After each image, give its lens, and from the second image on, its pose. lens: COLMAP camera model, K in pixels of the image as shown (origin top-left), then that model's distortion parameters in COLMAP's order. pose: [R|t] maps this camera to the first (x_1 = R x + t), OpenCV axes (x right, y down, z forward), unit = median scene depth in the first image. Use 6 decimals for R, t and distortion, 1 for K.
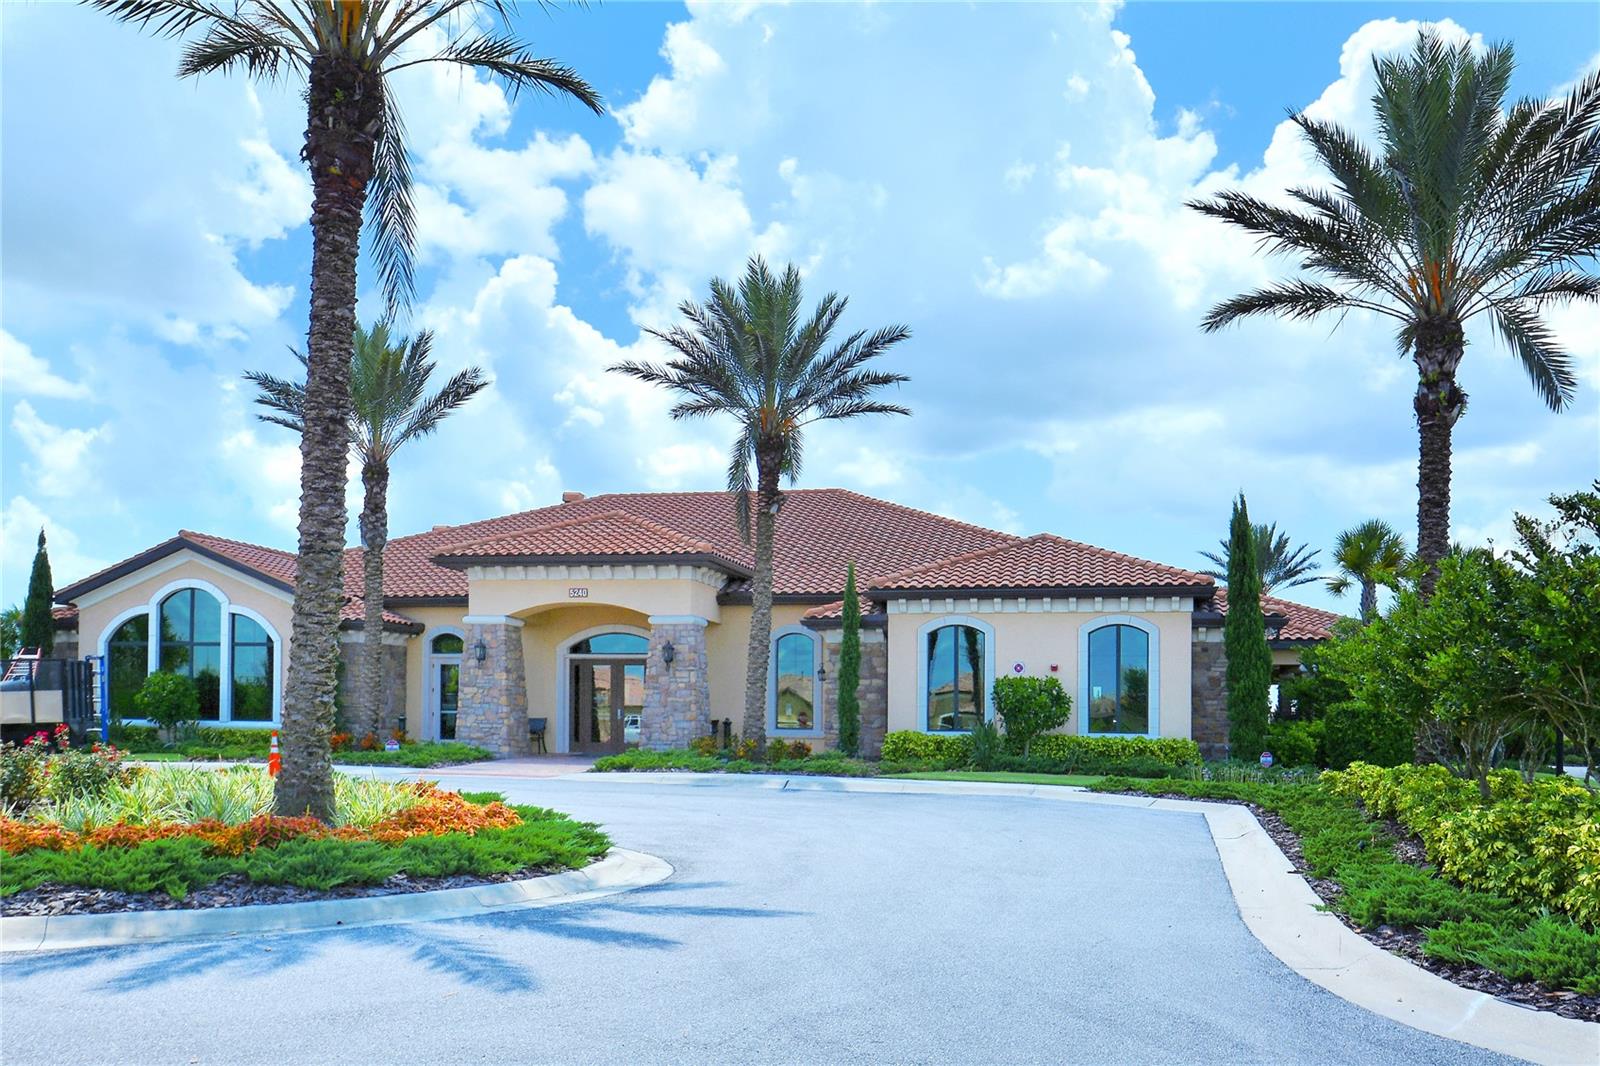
lens RADIAL K [[1271.2, 0, 796.0], [0, 1271.2, 537.0], [0, 0, 1]] dist [0.003413, 0.004008]
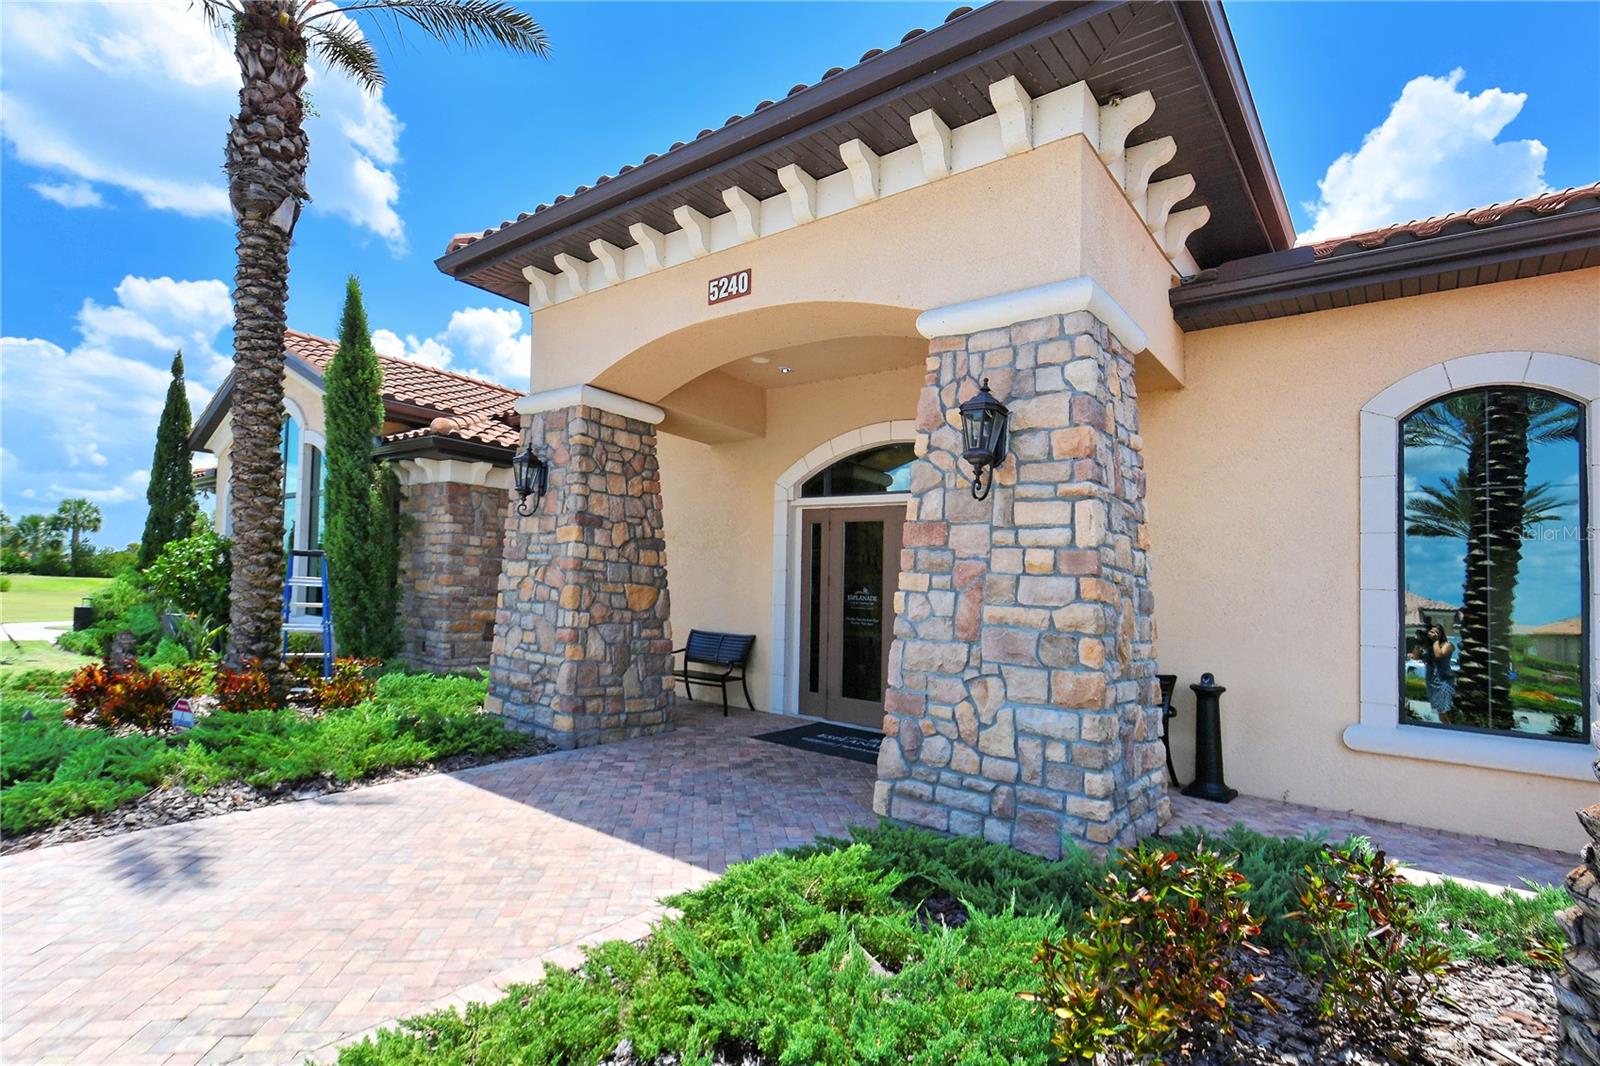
lens RADIAL K [[760.8, 0, 799.5], [0, 760.8, 548.3], [0, 0, 1]] dist [0.002456, 0.000152]
pose [[0.901654, 0.003466, -0.432445, -0.066111], [0.026305, 0.997677, 0.062843, 0.101175], [0.431658, -0.068038, 0.899468, 0.821635]]
